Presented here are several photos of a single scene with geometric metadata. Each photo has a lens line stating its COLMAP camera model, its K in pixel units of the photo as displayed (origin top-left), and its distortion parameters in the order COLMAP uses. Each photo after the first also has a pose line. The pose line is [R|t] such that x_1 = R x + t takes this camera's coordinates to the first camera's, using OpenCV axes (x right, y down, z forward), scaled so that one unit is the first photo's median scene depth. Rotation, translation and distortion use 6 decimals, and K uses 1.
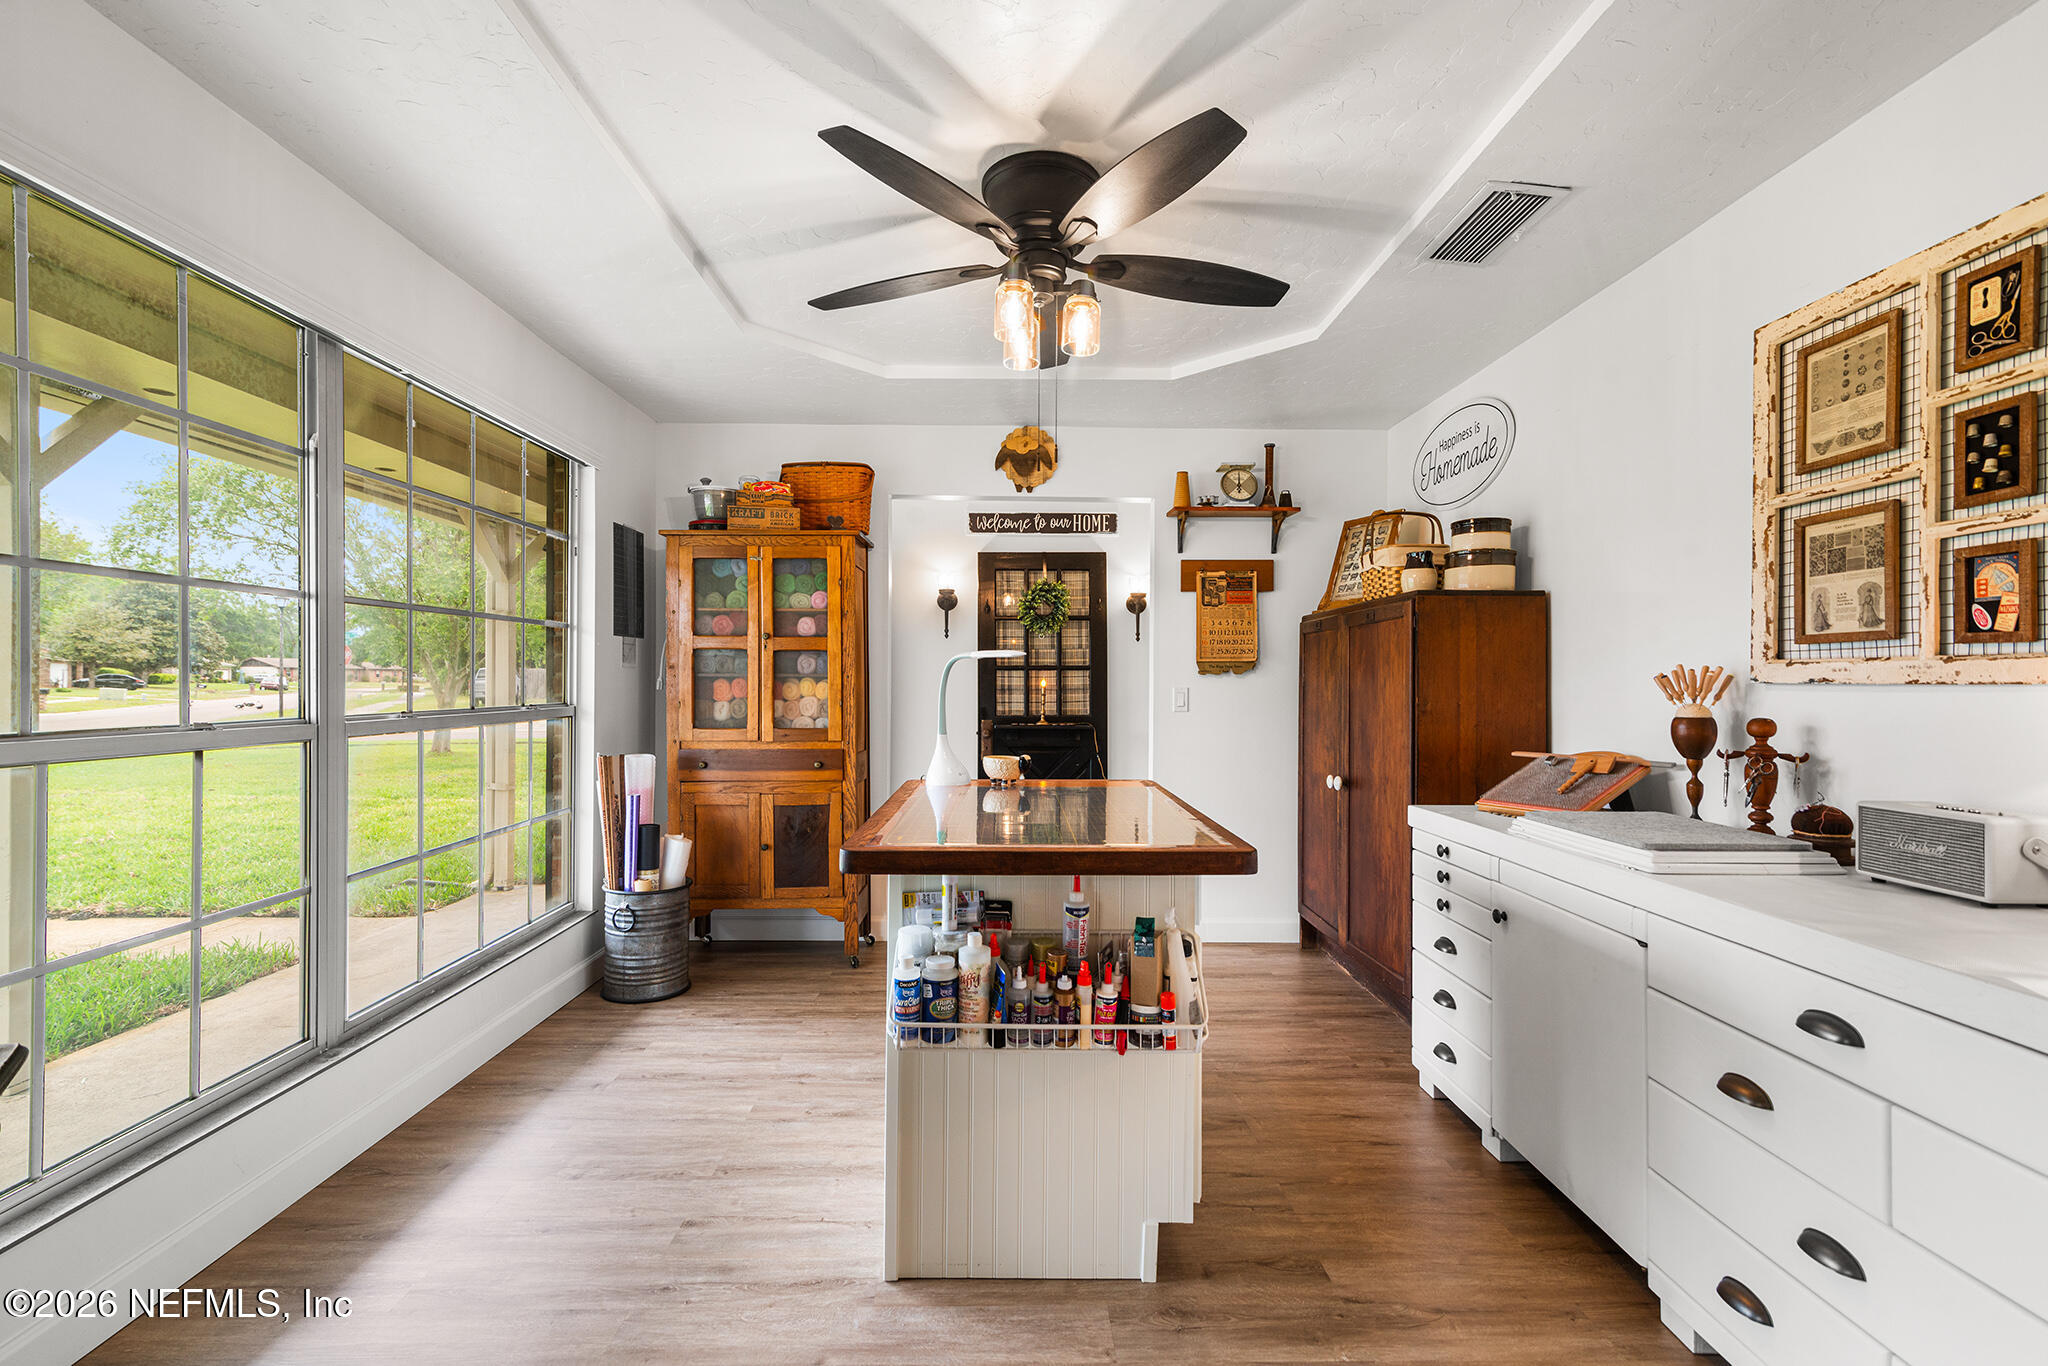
lens RADIAL K [[917.1, 0, 1018.6], [0, 917.1, 680.3], [0, 0, 1]] dist [0.014986, 0.000170]
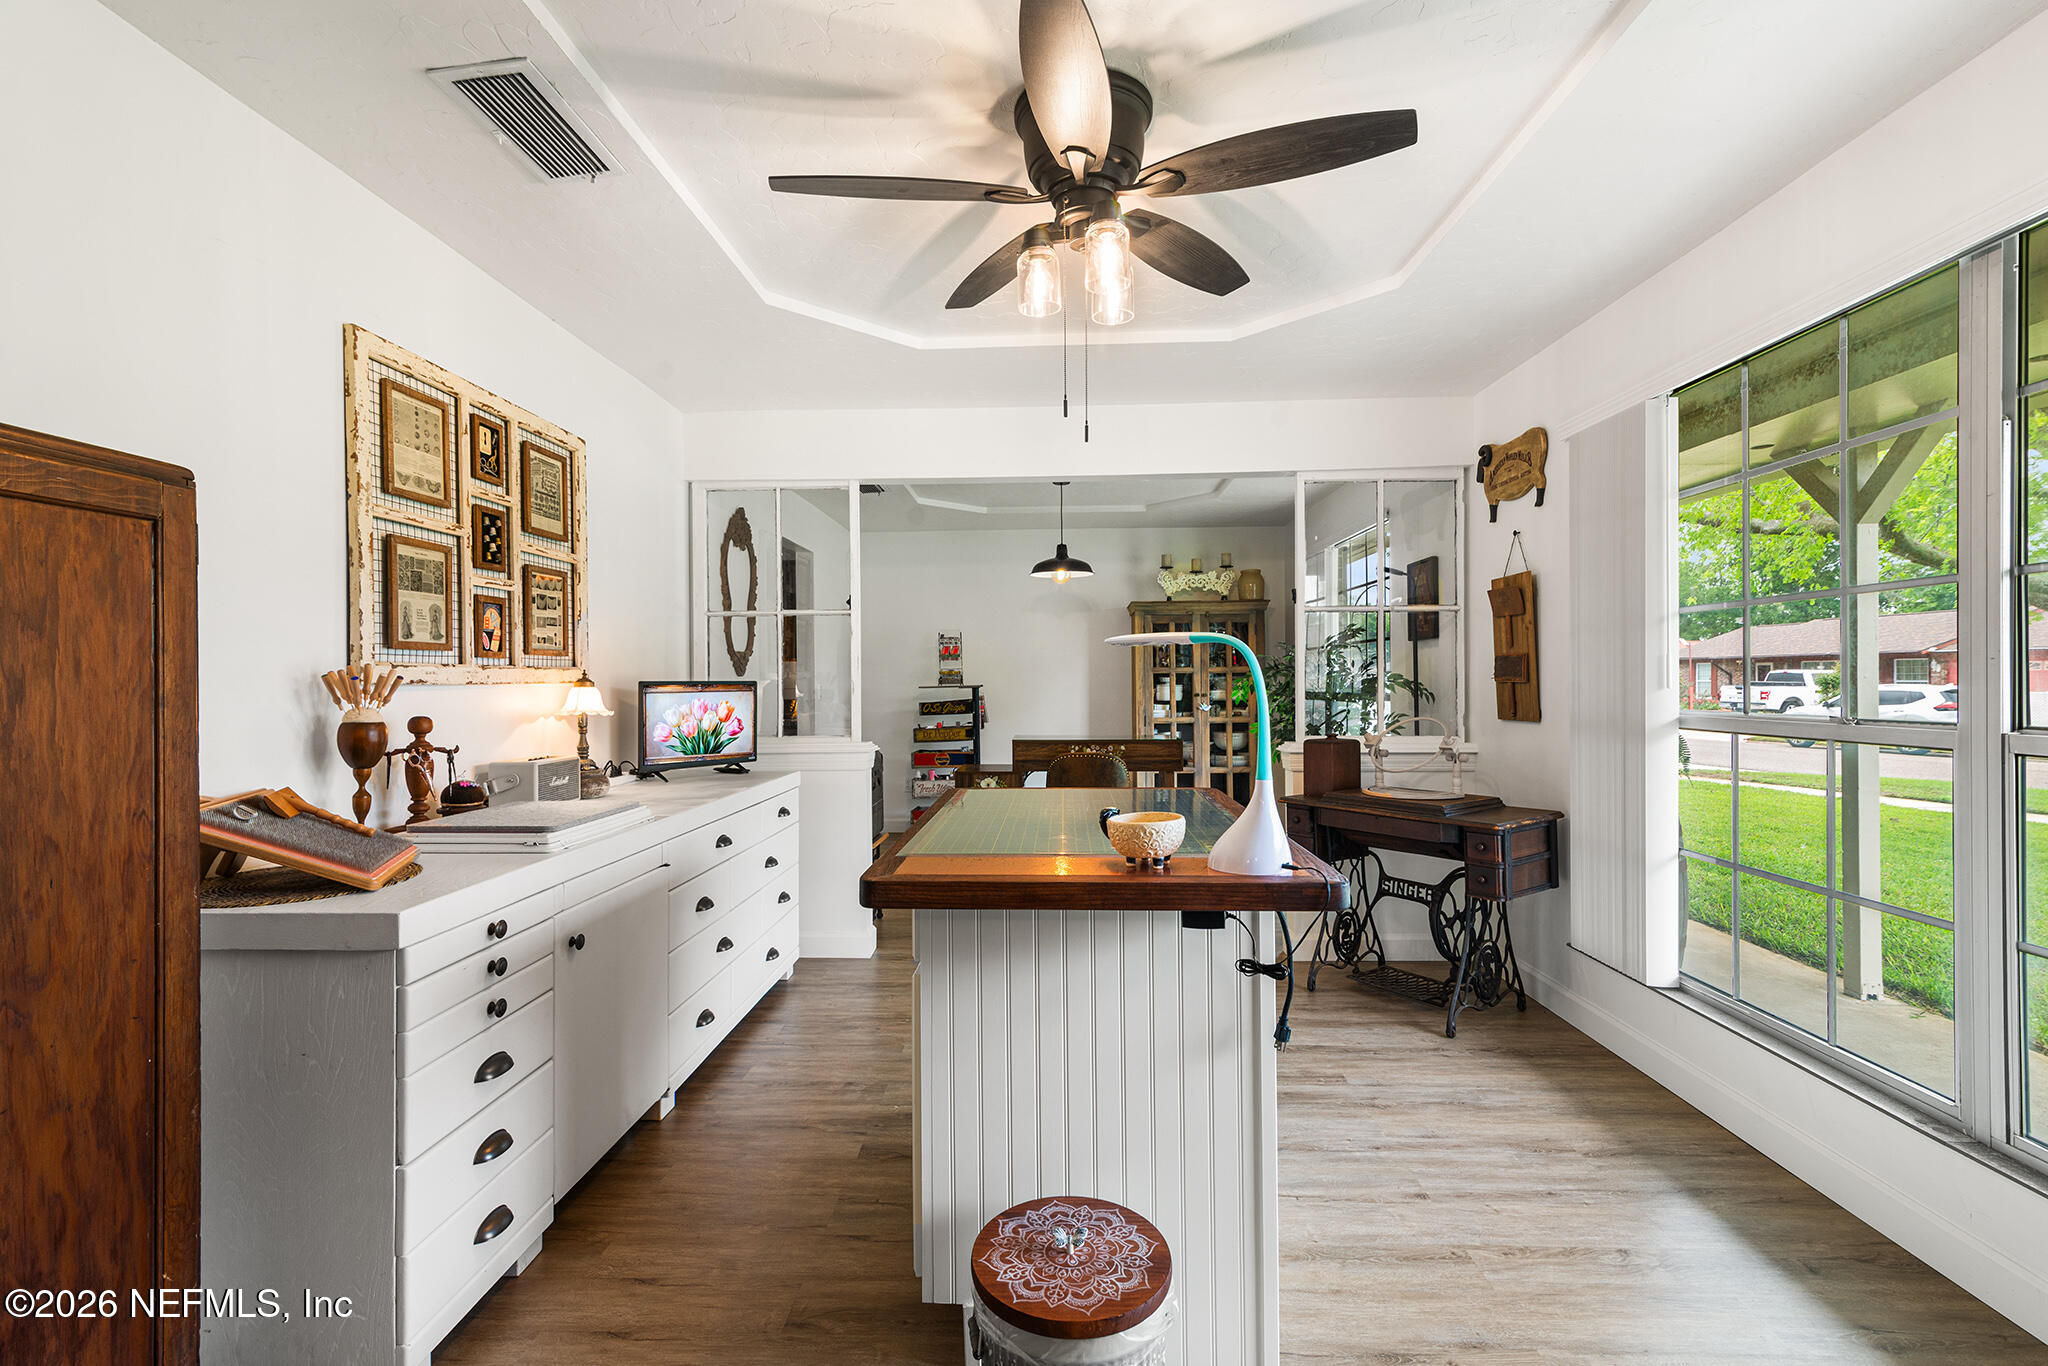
lens RADIAL K [[917.1, 0, 1018.6], [0, 917.1, 680.3], [0, 0, 1]] dist [0.014986, 0.000170]
pose [[-0.998389, 0.001487, 0.056725, 0.045854], [0.001529, 0.999999, 0.000689, -0.001238], [-0.056723, 0.000775, -0.998390, 2.297545]]
